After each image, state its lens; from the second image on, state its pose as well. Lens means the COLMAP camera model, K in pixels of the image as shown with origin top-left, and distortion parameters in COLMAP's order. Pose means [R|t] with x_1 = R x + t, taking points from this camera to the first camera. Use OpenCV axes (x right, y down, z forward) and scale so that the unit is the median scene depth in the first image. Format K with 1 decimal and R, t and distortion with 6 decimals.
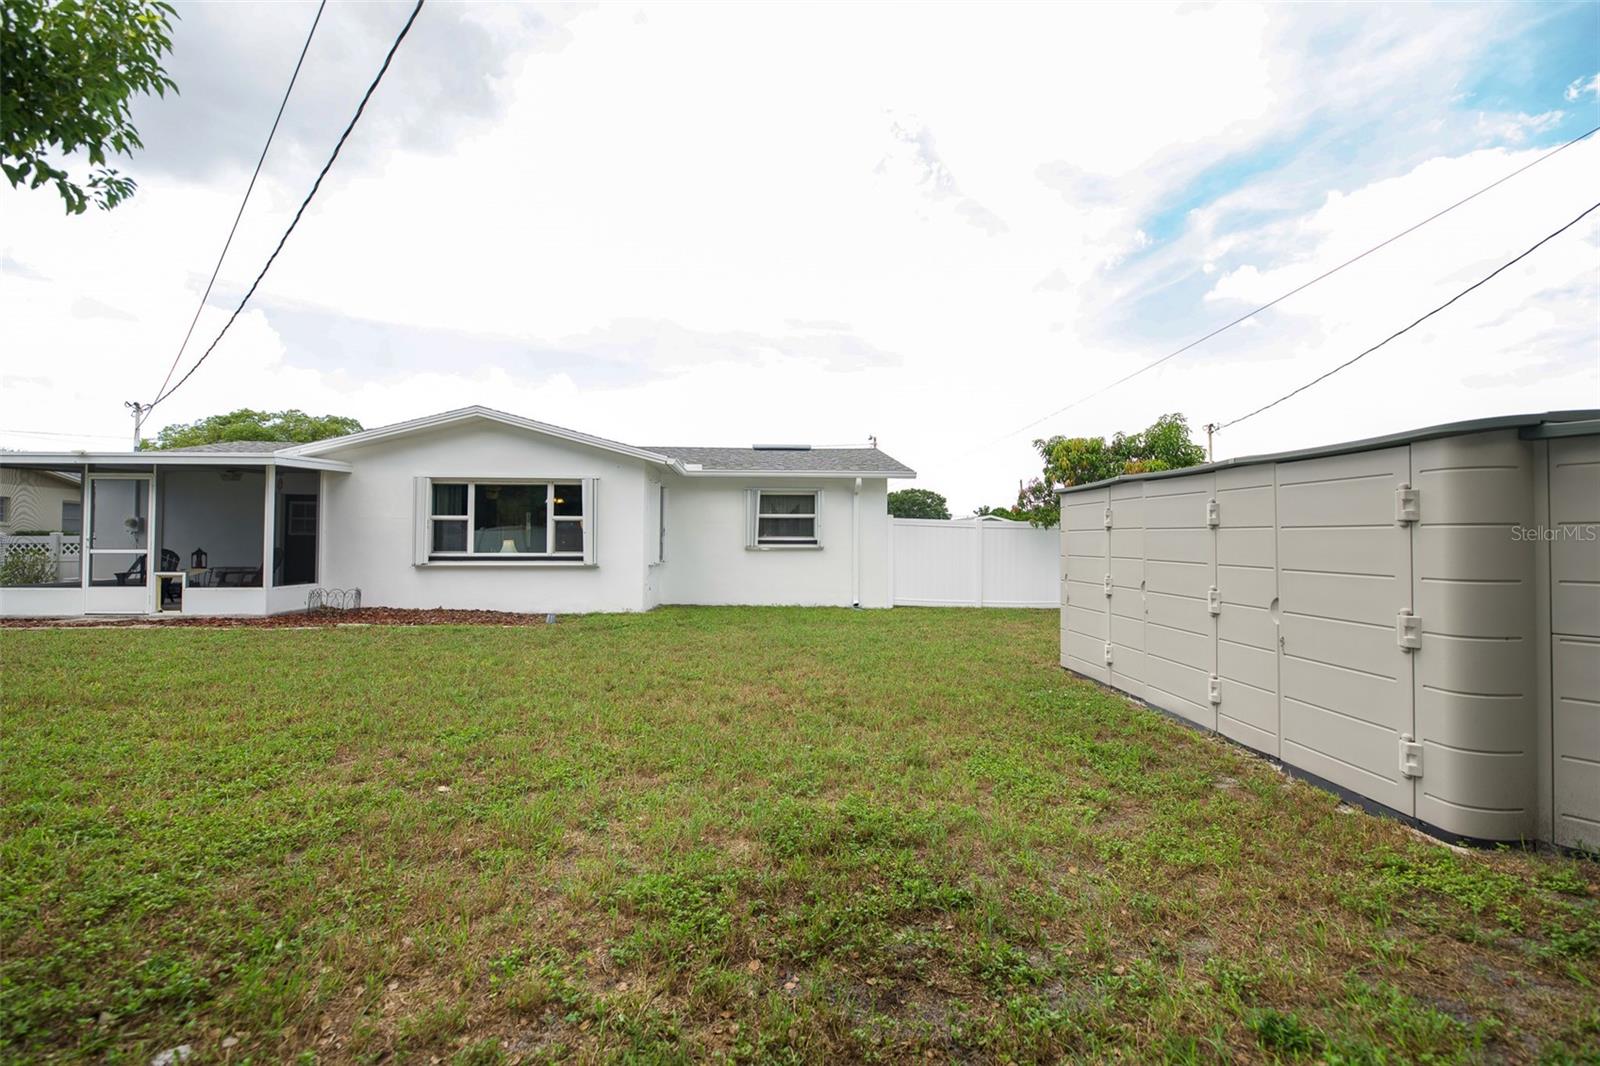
lens RADIAL K [[647.9, 0, 797.8], [0, 647.9, 536.5], [0, 0, 1]] dist [0.021359, -0.009819]
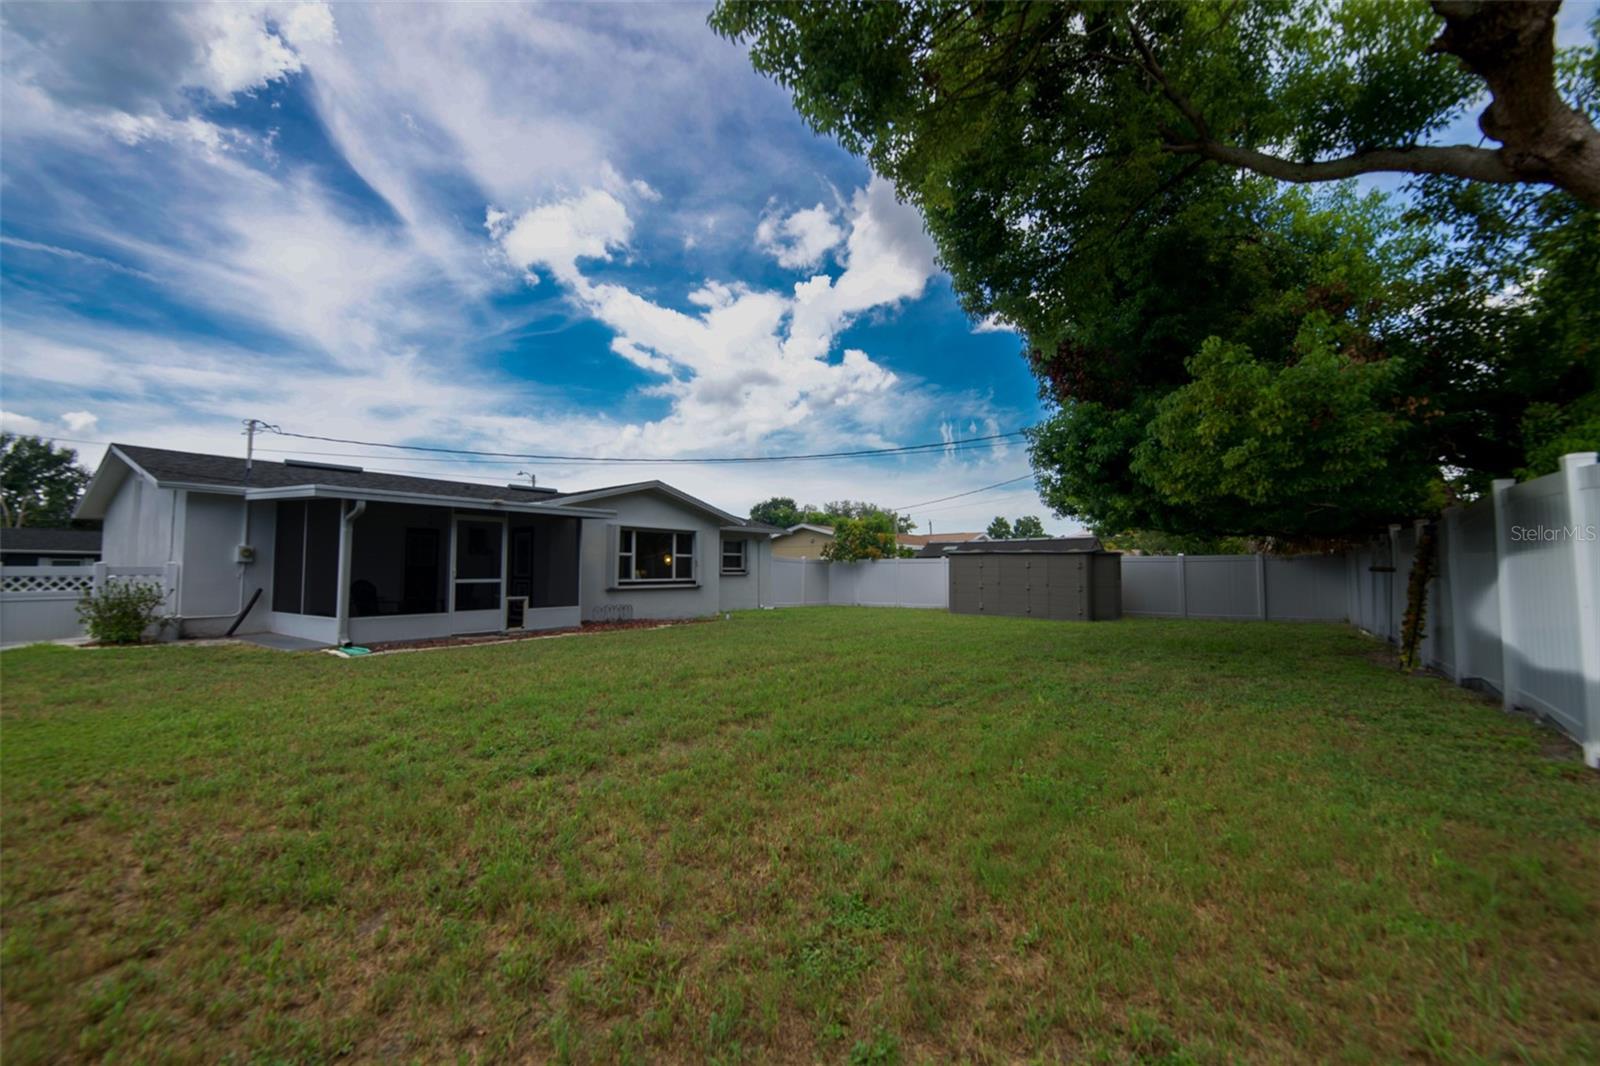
lens RADIAL K [[647.9, 0, 806.4], [0, 647.9, 528.2], [0, 0, 1]] dist [0.021359, -0.009819]
pose [[0.630538, 0.047126, 0.774726, -1.378176], [-0.005378, 0.998396, -0.056354, -0.008430], [-0.776140, 0.031367, 0.629780, -0.201248]]
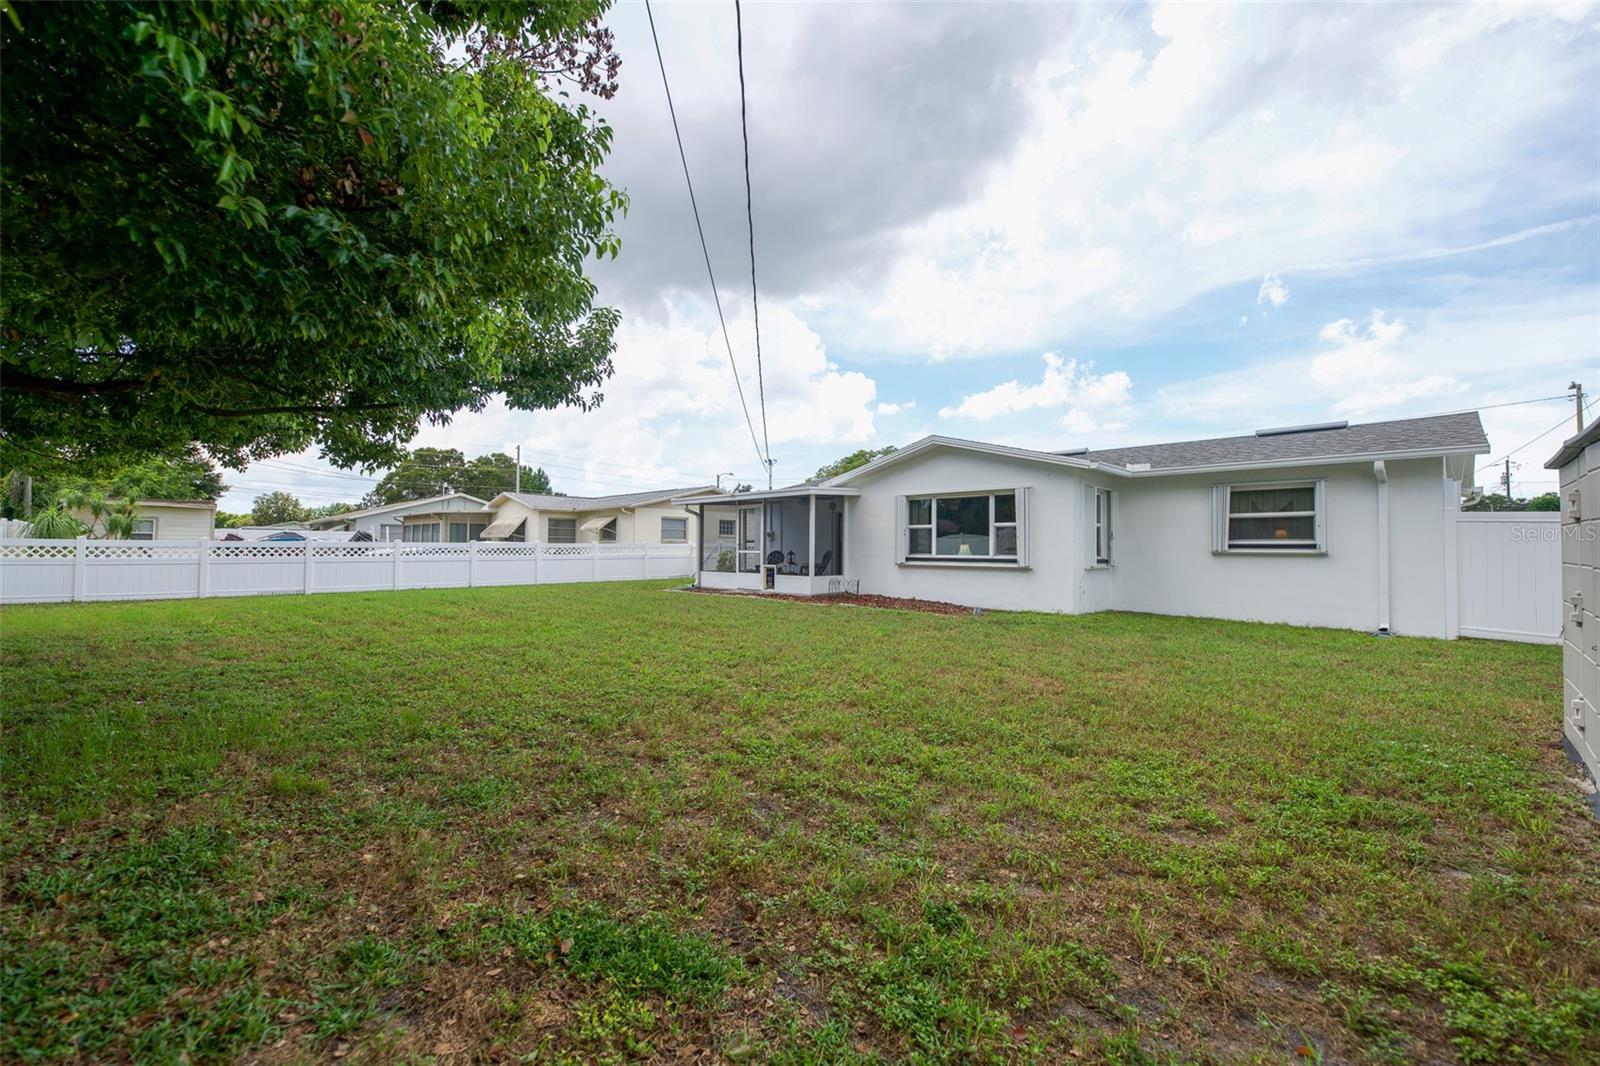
lens RADIAL K [[647.9, 0, 799.2], [0, 647.9, 535.2], [0, 0, 1]] dist [0.021359, -0.009819]
pose [[0.672508, -0.012986, -0.739976, 0.233944], [0.004685, 0.999901, -0.013289, 0.003121], [0.740075, 0.005470, 0.672502, -0.013874]]
